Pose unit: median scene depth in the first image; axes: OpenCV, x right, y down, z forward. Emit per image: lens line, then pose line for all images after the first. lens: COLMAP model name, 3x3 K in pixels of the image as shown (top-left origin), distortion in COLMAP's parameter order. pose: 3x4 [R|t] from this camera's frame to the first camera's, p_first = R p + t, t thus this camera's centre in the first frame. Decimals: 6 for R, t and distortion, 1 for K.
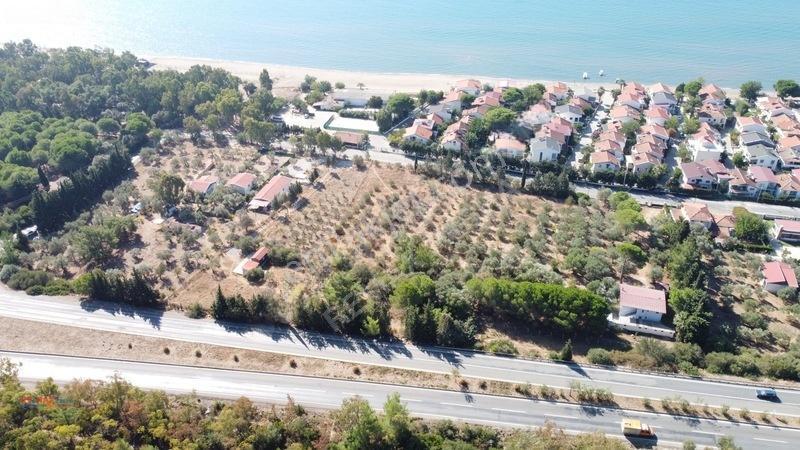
lens RADIAL K [[608.5, 0, 388.7], [0, 608.5, 222.9], [0, 0, 1]] dist [-0.006144, -0.006388]
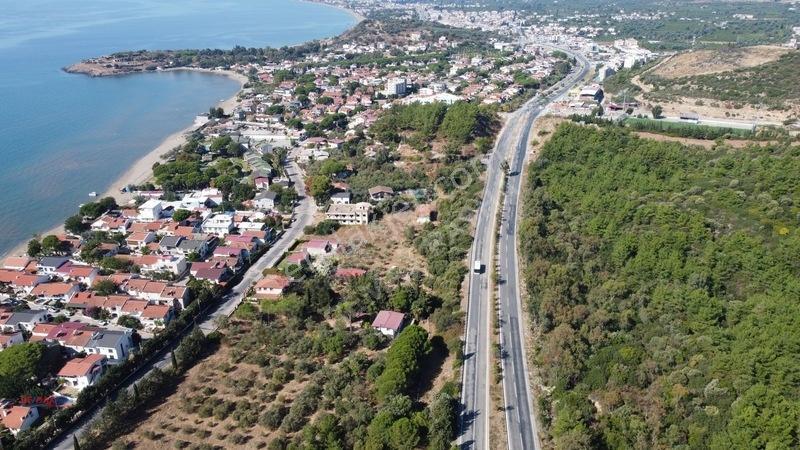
lens RADIAL K [[607.8, 0, 392.2], [0, 607.8, 224.4], [0, 0, 1]] dist [0.007776, -0.001683]
pose [[-0.035323, -0.361473, 0.931713, -0.601726], [0.549751, 0.771534, 0.320171, -0.368756], [-0.834582, 0.523520, 0.171467, 0.513292]]
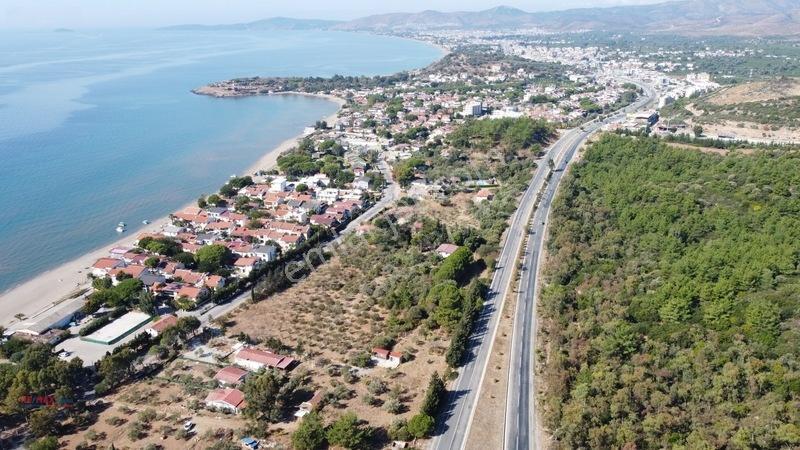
lens RADIAL K [[607.7, 0, 392.2], [0, 607.7, 225.8], [0, 0, 1]] dist [0.006268, -0.016218]
pose [[0.104167, -0.311246, 0.944603, -1.121834], [0.544711, 0.812508, 0.207653, -0.345188], [-0.832129, 0.492906, 0.254176, 0.485048]]
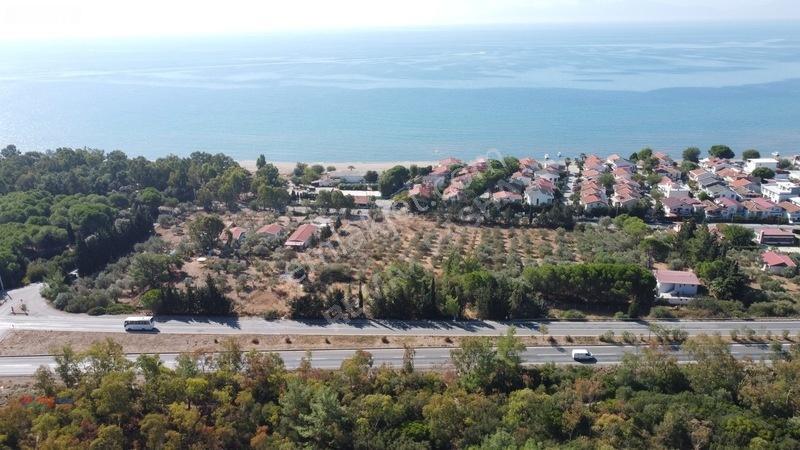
lens RADIAL K [[608.5, 0, 388.7], [0, 608.5, 222.9], [0, 0, 1]] dist [-0.006144, -0.006388]
pose [[0.990418, -0.048218, 0.129414, -0.191915], [0.078112, 0.968365, -0.236999, 0.197914], [-0.113893, 0.244837, 0.962852, -0.028505]]
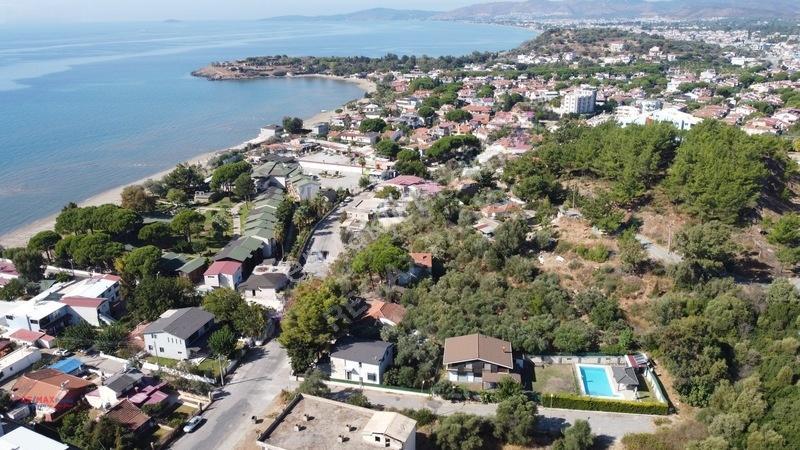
lens RADIAL K [[608.5, 0, 388.7], [0, 608.5, 222.9], [0, 0, 1]] dist [-0.006144, -0.006388]
pose [[0.271021, -0.305308, 0.912871, 0.522074], [0.527126, 0.840597, 0.124638, -0.133133], [-0.805410, 0.447419, 0.388756, 0.568409]]
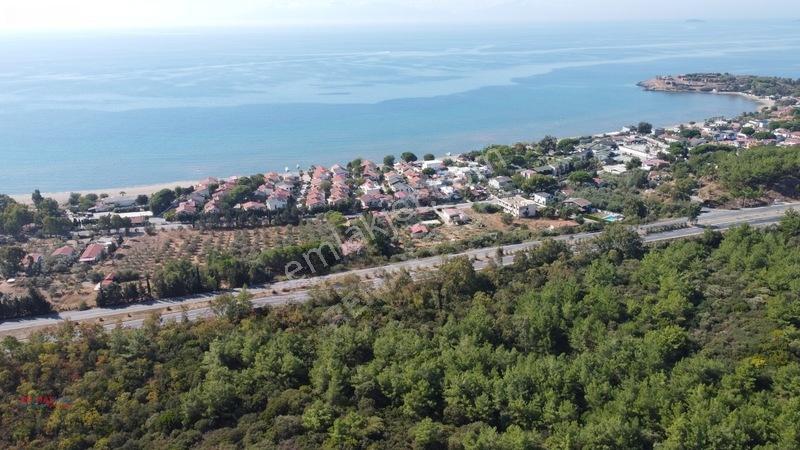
lens RADIAL K [[607.8, 0, 392.2], [0, 607.8, 224.4], [0, 0, 1]] dist [0.007776, -0.001683]
pose [[0.867995, -0.157039, 0.471087, -0.257676], [0.265381, 0.948536, -0.172776, 0.318254], [-0.419711, 0.274986, 0.865000, -0.498612]]
